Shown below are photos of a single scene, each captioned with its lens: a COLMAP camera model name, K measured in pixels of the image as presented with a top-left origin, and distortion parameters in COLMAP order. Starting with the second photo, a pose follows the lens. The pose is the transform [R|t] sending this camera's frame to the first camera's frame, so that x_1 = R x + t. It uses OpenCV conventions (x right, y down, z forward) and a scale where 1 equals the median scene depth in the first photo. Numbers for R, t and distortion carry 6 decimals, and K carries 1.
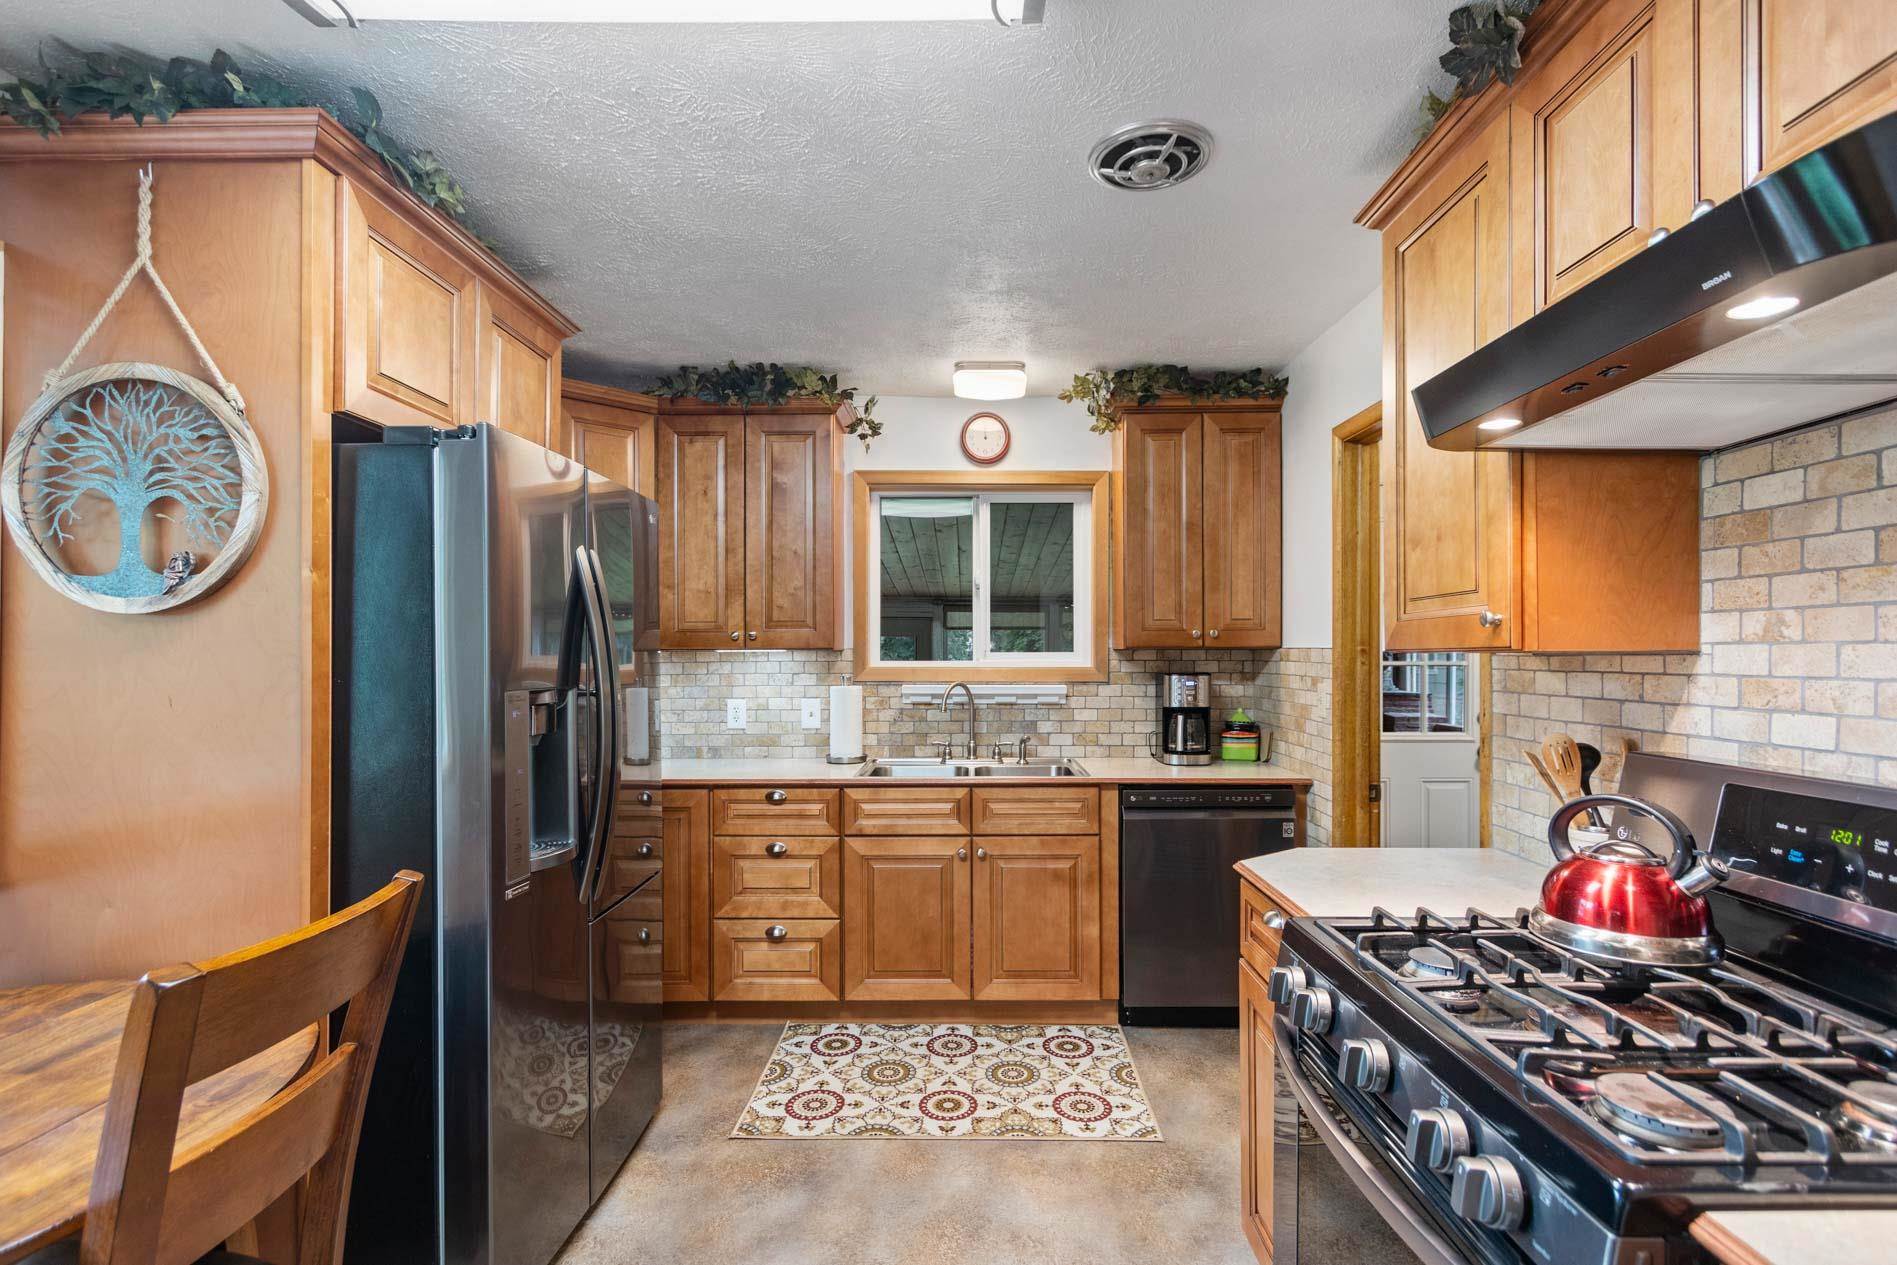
lens RADIAL K [[897.9, 0, 967.3], [0, 897.9, 655.3], [0, 0, 1]] dist [0.004213, -0.000347]
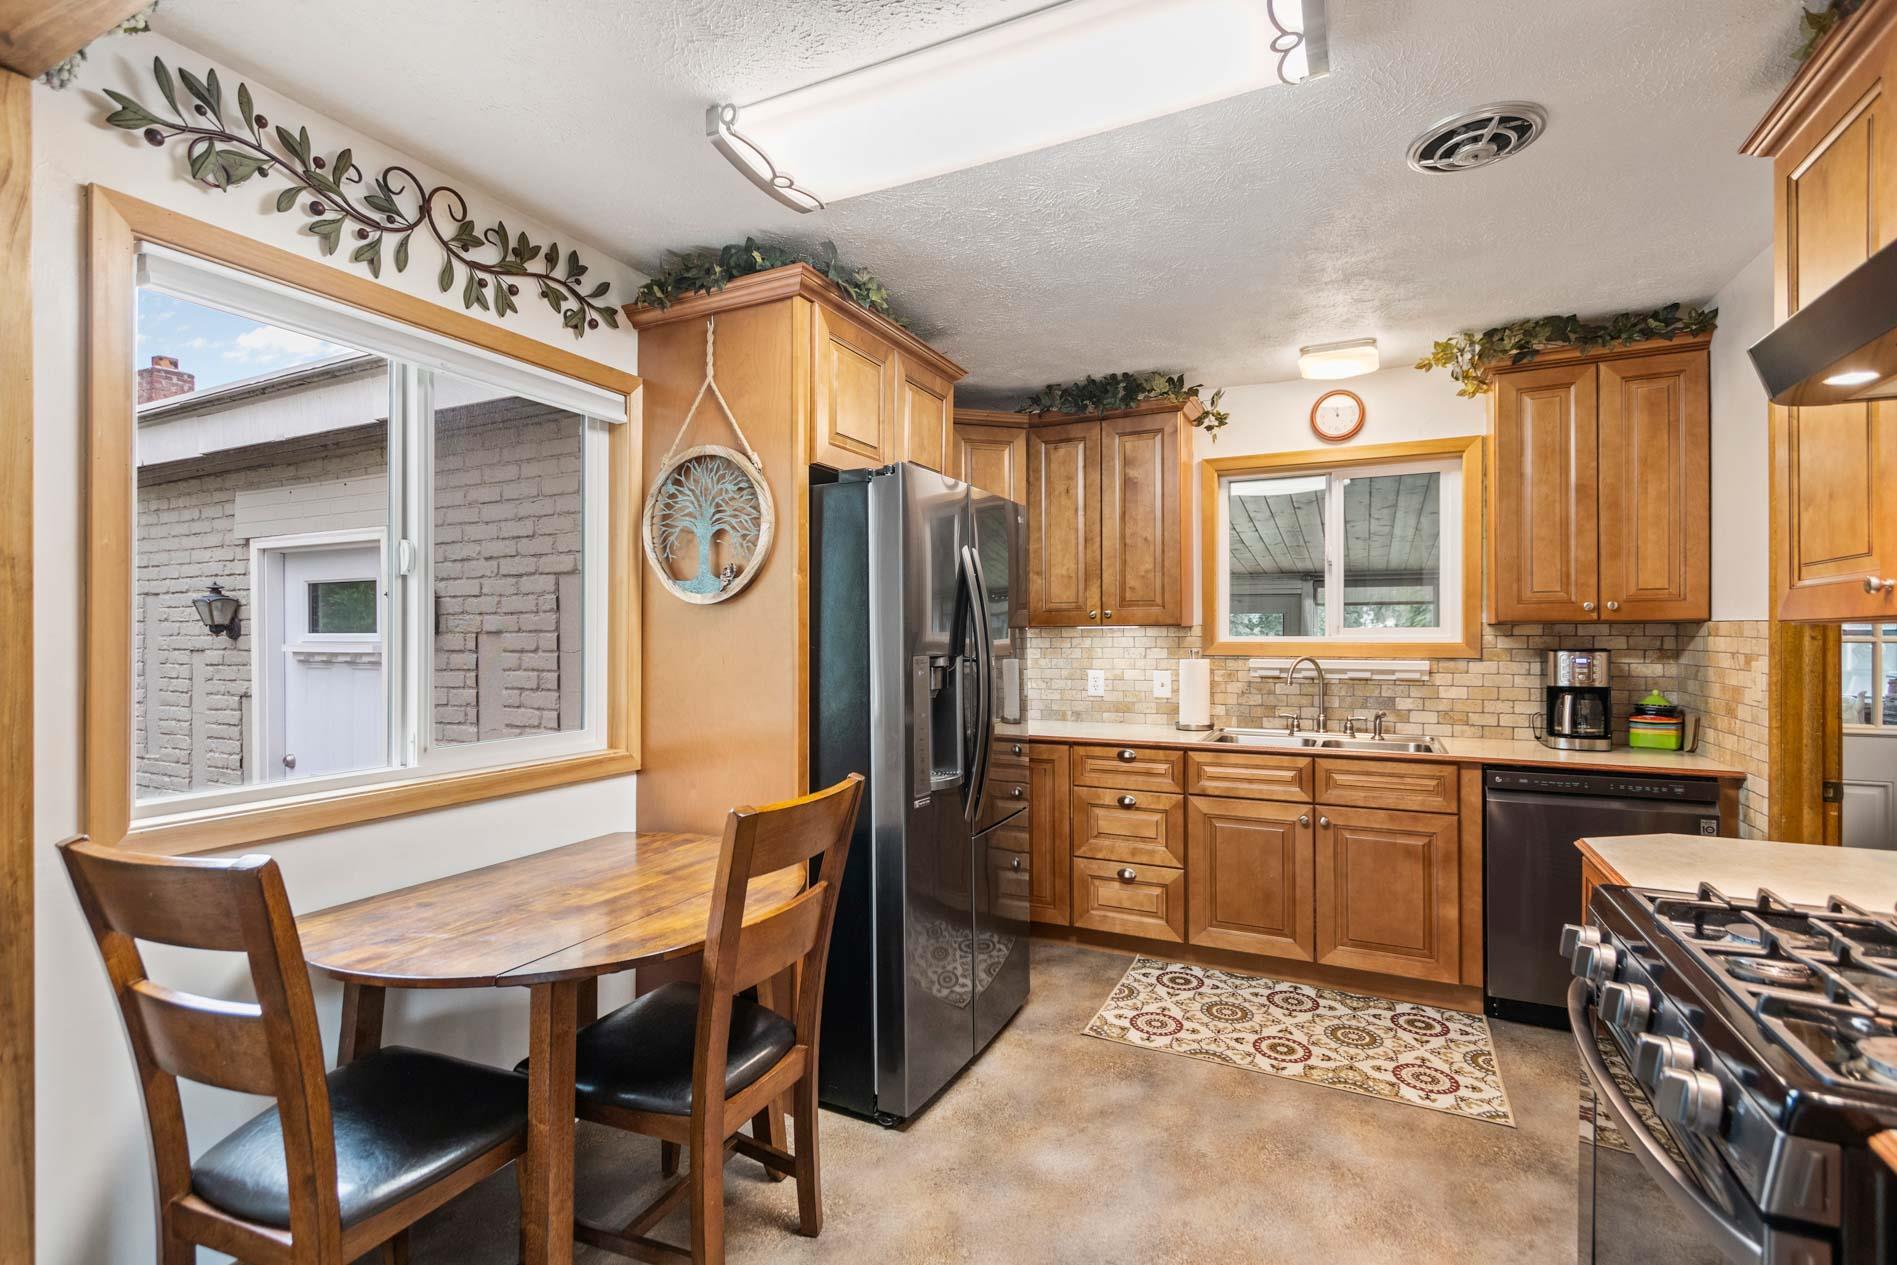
lens RADIAL K [[876.5, 0, 928.2], [0, 876.5, 637.6], [0, 0, 1]] dist [0.002382, -0.000305]
pose [[0.895516, 0.000414, -0.445029, 0.055976], [0.001592, 0.999990, 0.004135, 0.003559], [0.445027, -0.004411, 0.895506, -0.104397]]
